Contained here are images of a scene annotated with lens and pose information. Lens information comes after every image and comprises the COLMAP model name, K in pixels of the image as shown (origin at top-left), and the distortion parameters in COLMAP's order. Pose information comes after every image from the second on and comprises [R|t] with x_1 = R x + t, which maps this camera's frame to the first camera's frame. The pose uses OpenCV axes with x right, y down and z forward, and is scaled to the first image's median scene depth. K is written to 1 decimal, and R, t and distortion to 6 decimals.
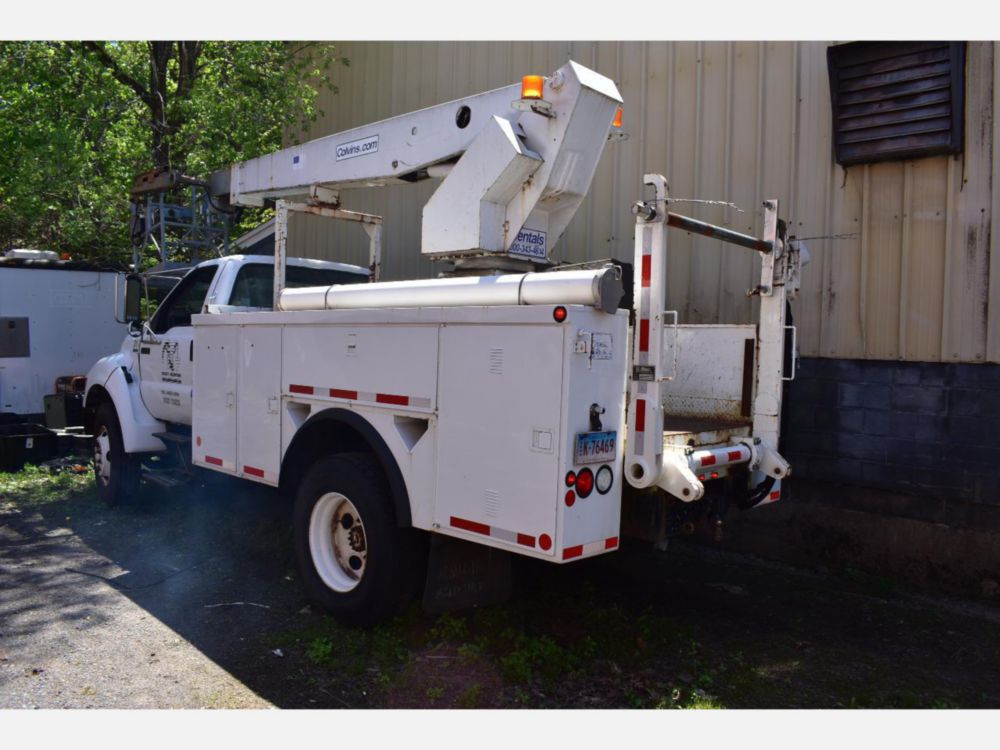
lens RADIAL K [[773.5, 0, 497.7], [0, 773.5, 376.6], [0, 0, 1]] dist [-0.093582, 0.007373]
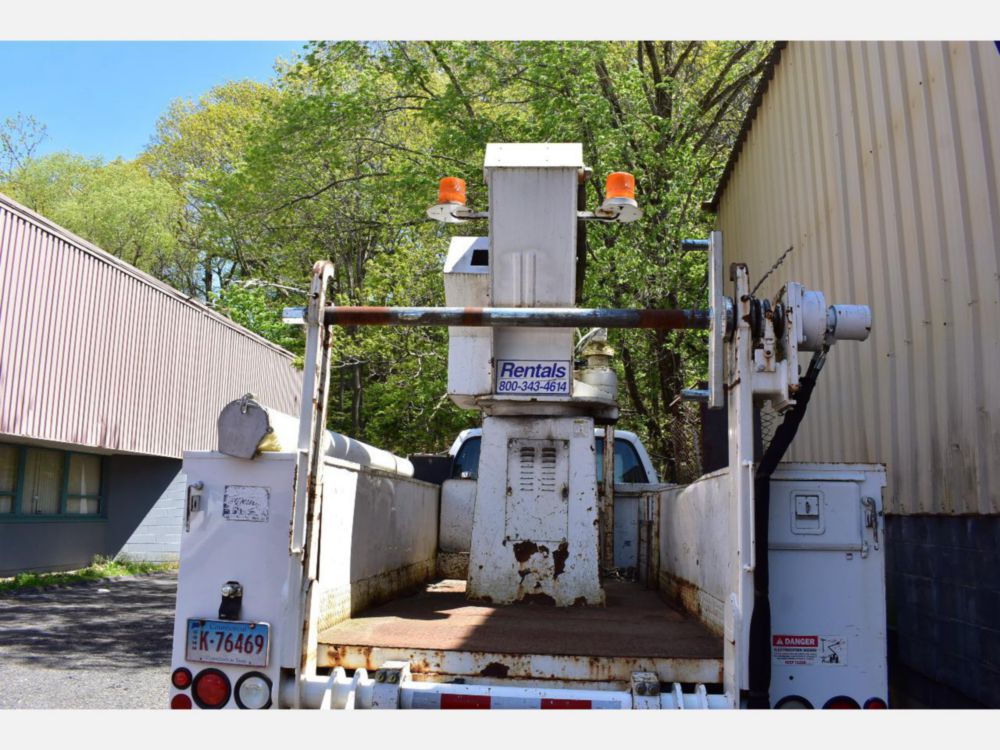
lens RADIAL K [[773.5, 0, 504.8], [0, 773.5, 385.7], [0, 0, 1]] dist [-0.093582, 0.007373]
pose [[0.634421, -0.141756, -0.759878, 0.677878], [-0.034654, 0.976836, -0.211163, -0.002729], [0.772211, 0.160299, 0.614813, 0.566573]]
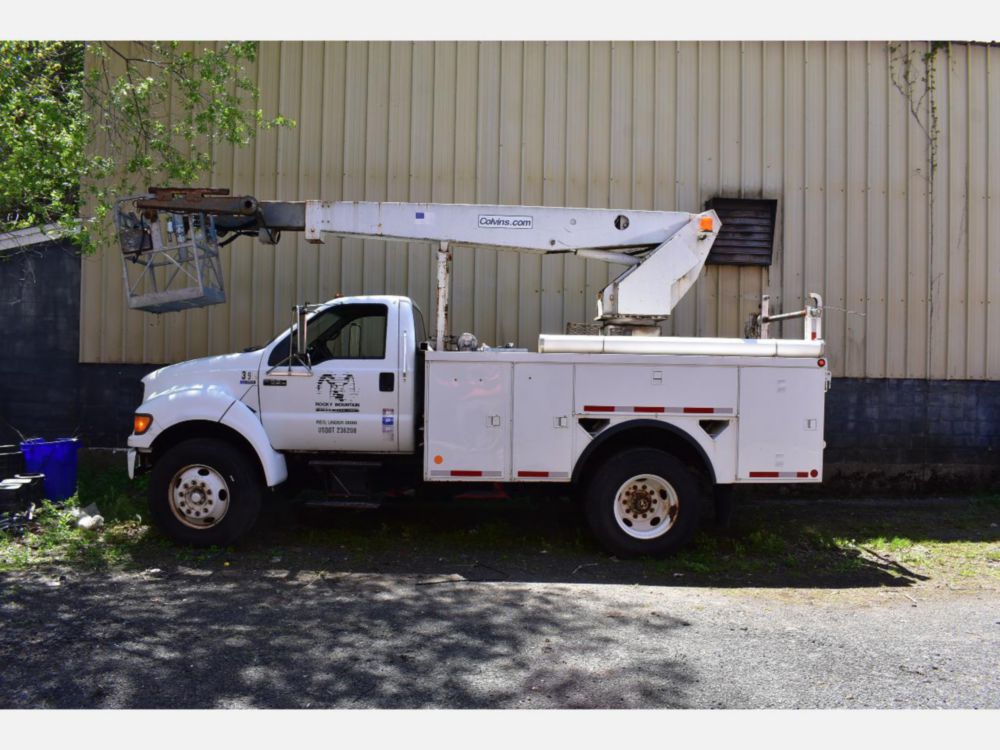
lens RADIAL K [[773.5, 0, 495.3], [0, 773.5, 376.4], [0, 0, 1]] dist [-0.093582, 0.007373]
pose [[0.703804, -0.028347, 0.709829, -1.425345], [0.028354, 0.999528, 0.011803, -0.066887], [-0.709828, 0.011819, 0.704275, 0.124051]]
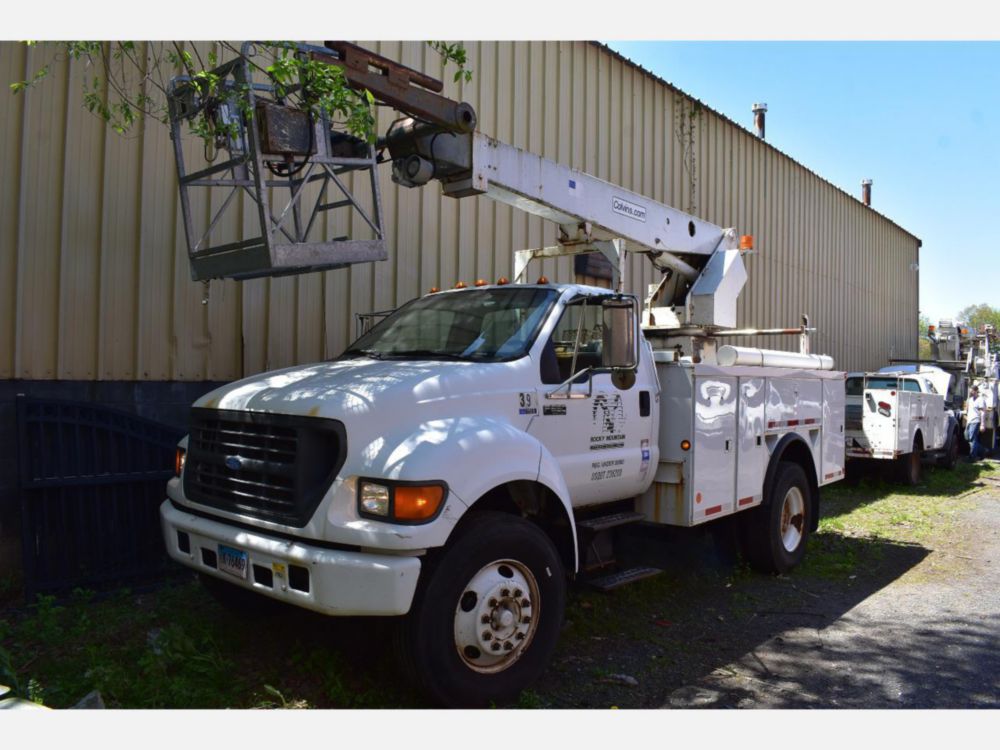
lens RADIAL K [[773.5, 0, 493.6], [0, 773.5, 379.8], [0, 0, 1]] dist [-0.093582, 0.007373]
pose [[-0.039035, -0.029743, 0.998795, -1.618691], [0.020714, 0.999318, 0.030568, -0.117169], [-0.999023, 0.021883, -0.038392, 1.569579]]
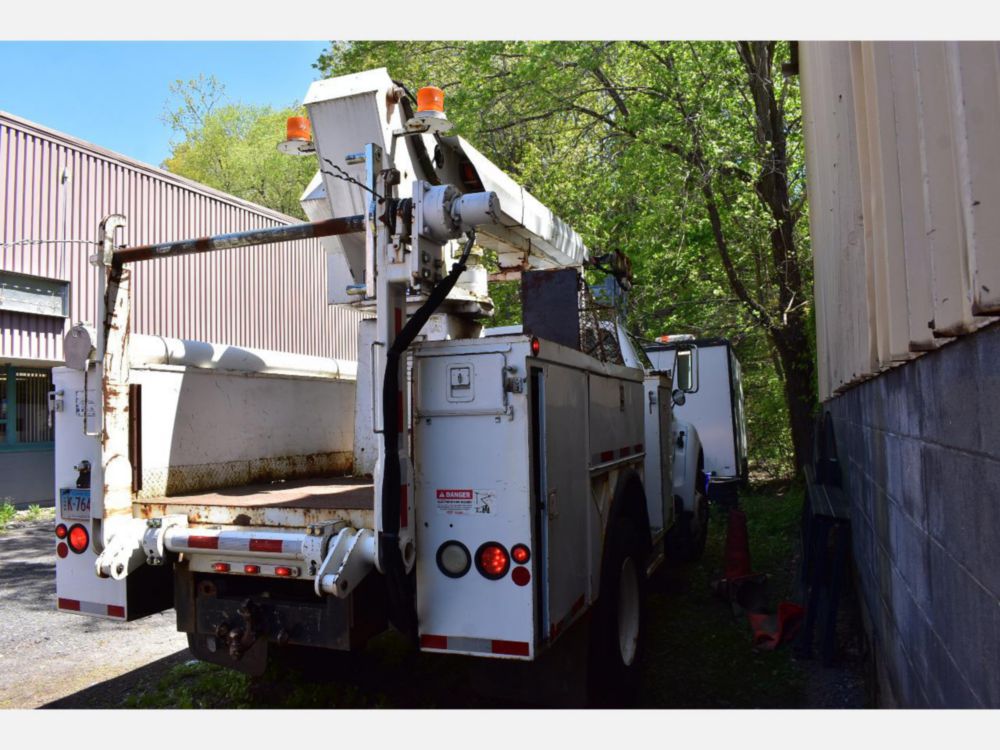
lens RADIAL K [[773.5, 0, 497.3], [0, 773.5, 377.3], [0, 0, 1]] dist [-0.093582, 0.007373]
pose [[0.400660, -0.092665, -0.911529, 0.970999], [0.006218, 0.995124, -0.098431, 0.020850], [0.916206, 0.033770, 0.399283, 0.857912]]
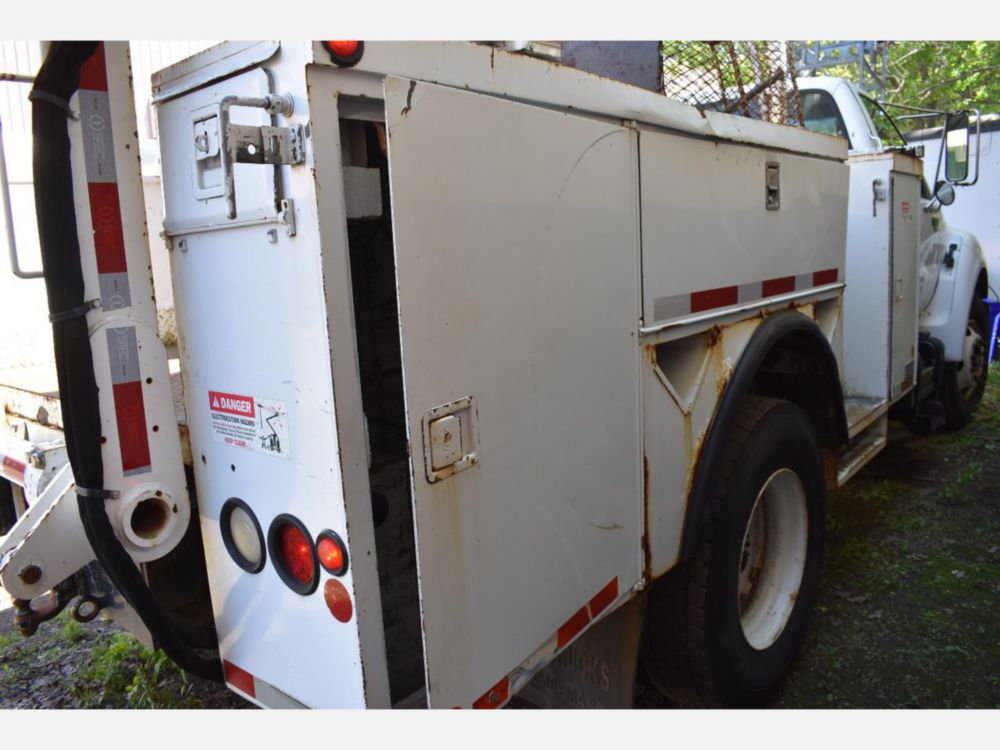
lens RADIAL K [[773.5, 0, 500.9], [0, 773.5, 377.5], [0, 0, 1]] dist [-0.093582, 0.007373]
pose [[0.064227, 0.133073, -0.989023, 0.666507], [0.021941, 0.990641, 0.134716, 0.007589], [0.997694, -0.030353, 0.060706, 1.162118]]
